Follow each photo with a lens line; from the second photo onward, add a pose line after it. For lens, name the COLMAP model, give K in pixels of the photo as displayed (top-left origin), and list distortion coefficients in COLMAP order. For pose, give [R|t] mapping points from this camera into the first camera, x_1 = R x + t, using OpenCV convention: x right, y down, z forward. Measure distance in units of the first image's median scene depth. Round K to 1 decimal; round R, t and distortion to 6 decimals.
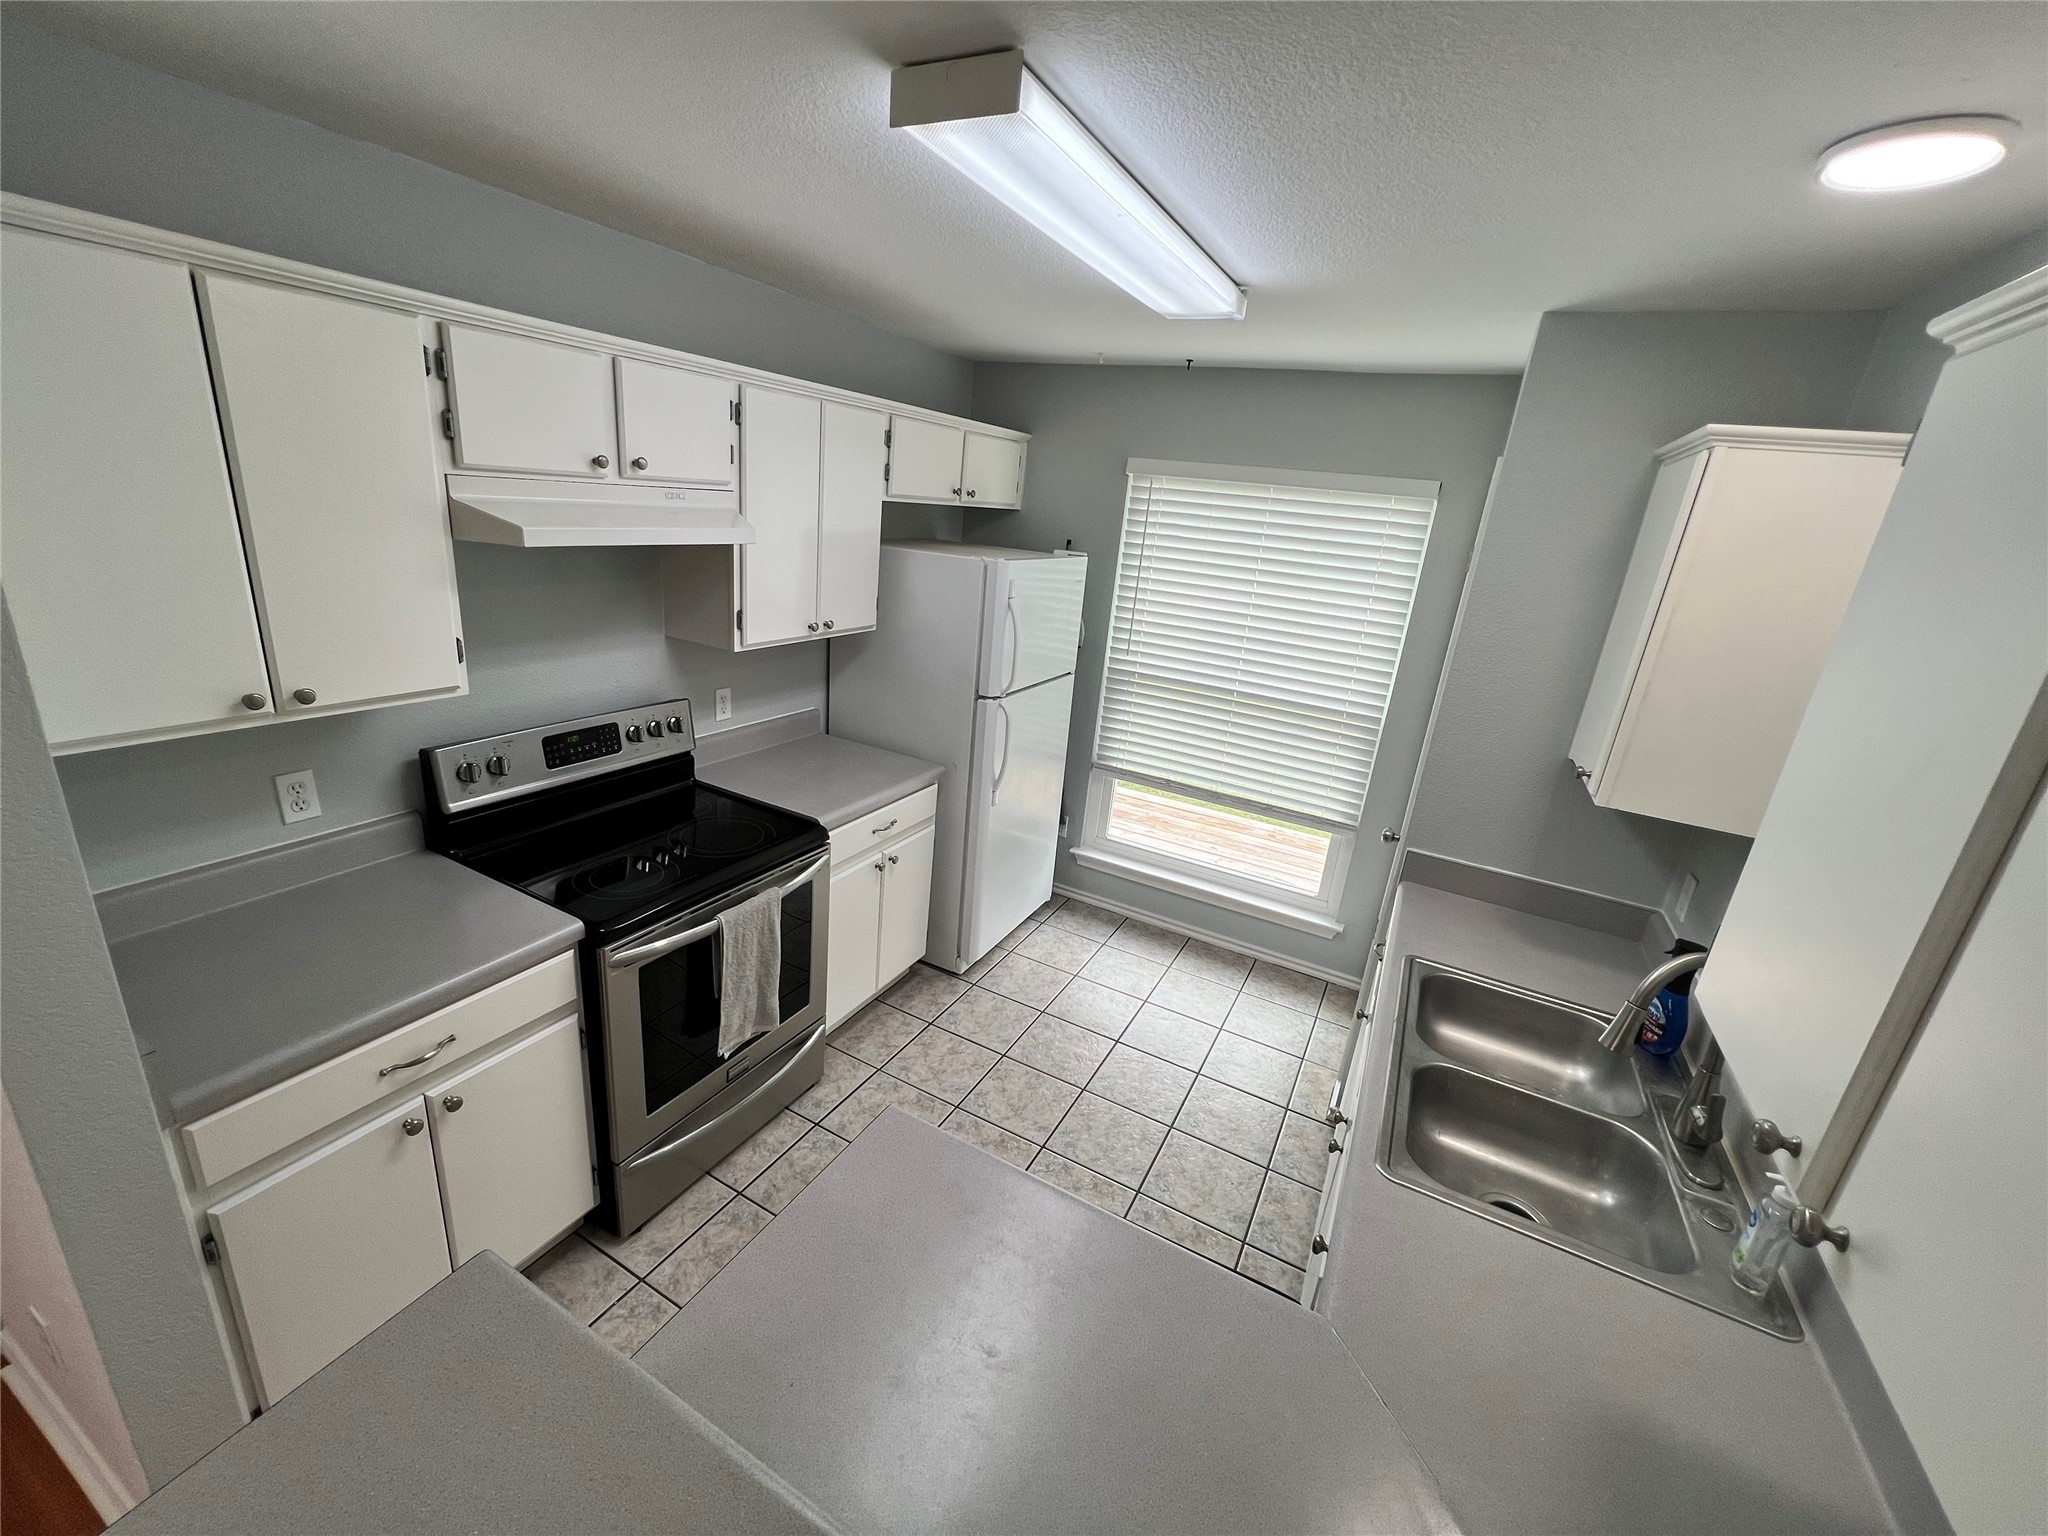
lens RADIAL K [[826.6, 0, 1020.8], [0, 826.6, 765.9], [0, 0, 1]] dist [-0.000296, 0.000020]
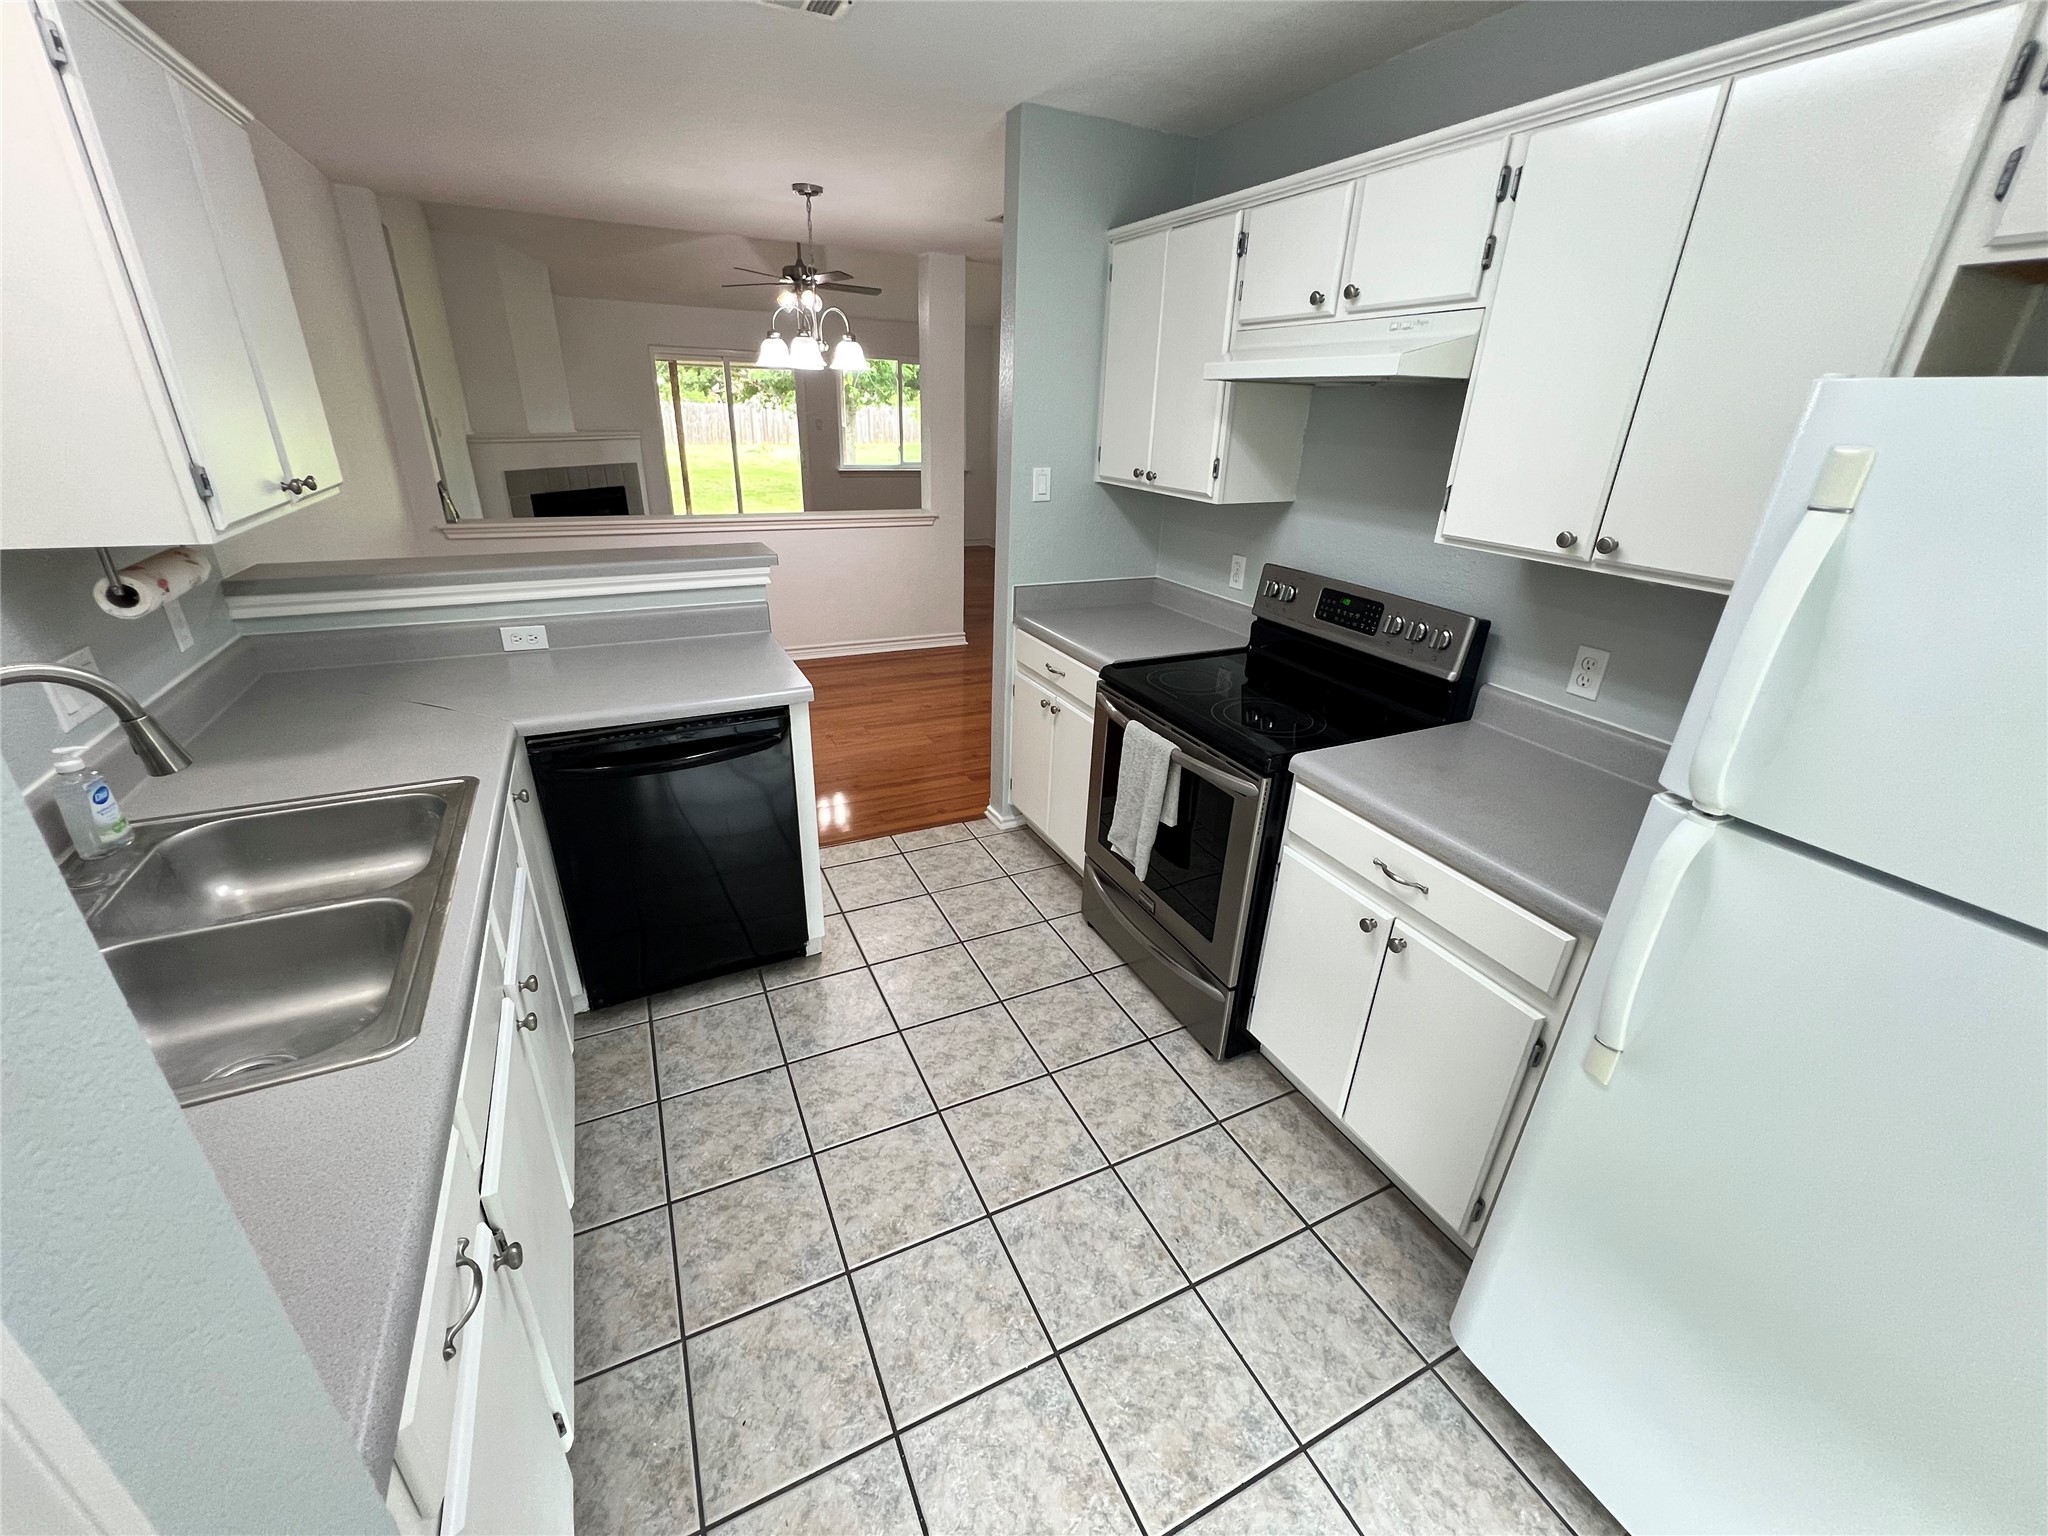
lens RADIAL K [[826.6, 0, 1020.8], [0, 826.6, 765.9], [0, 0, 1]] dist [-0.000296, 0.000020]
pose [[-0.588423, 0.218574, -0.778450, 0.518993], [-0.334605, 0.810633, 0.480535, -0.217831], [0.736069, 0.543231, -0.403859, 1.190955]]
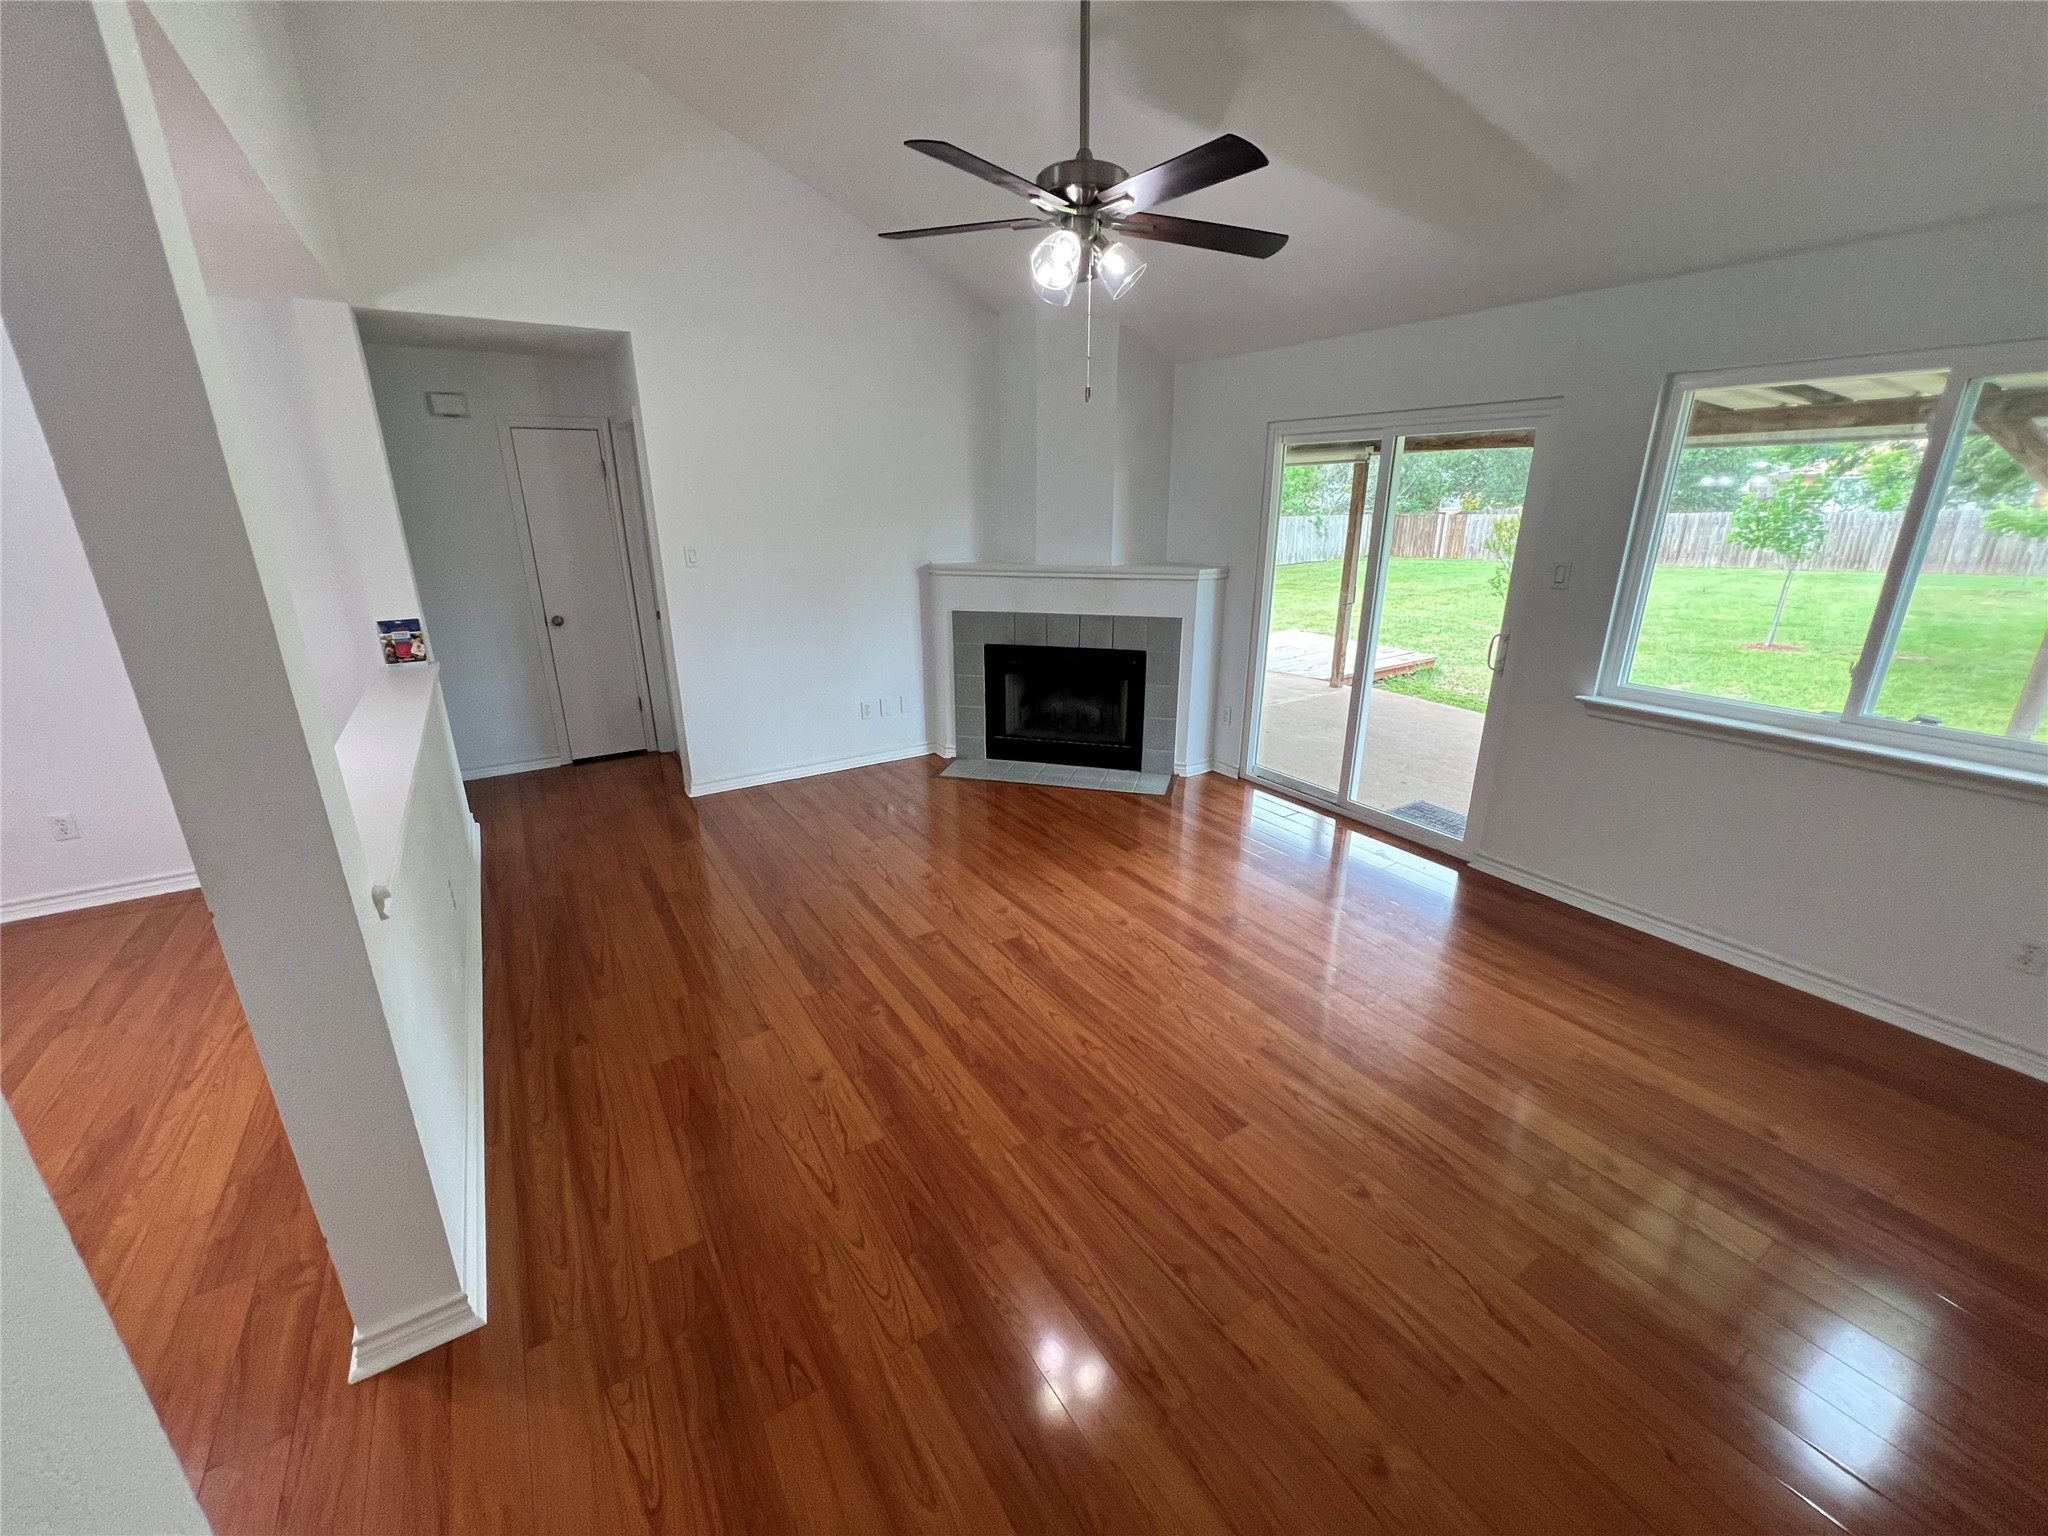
lens RADIAL K [[826.6, 0, 1020.8], [0, 826.6, 765.9], [0, 0, 1]] dist [-0.000296, 0.000020]
pose [[-0.860867, -0.241474, 0.447882, -2.140222], [0.085666, 0.798873, 0.595368, -0.020221], [-0.501567, 0.550901, -0.667037, -0.284876]]
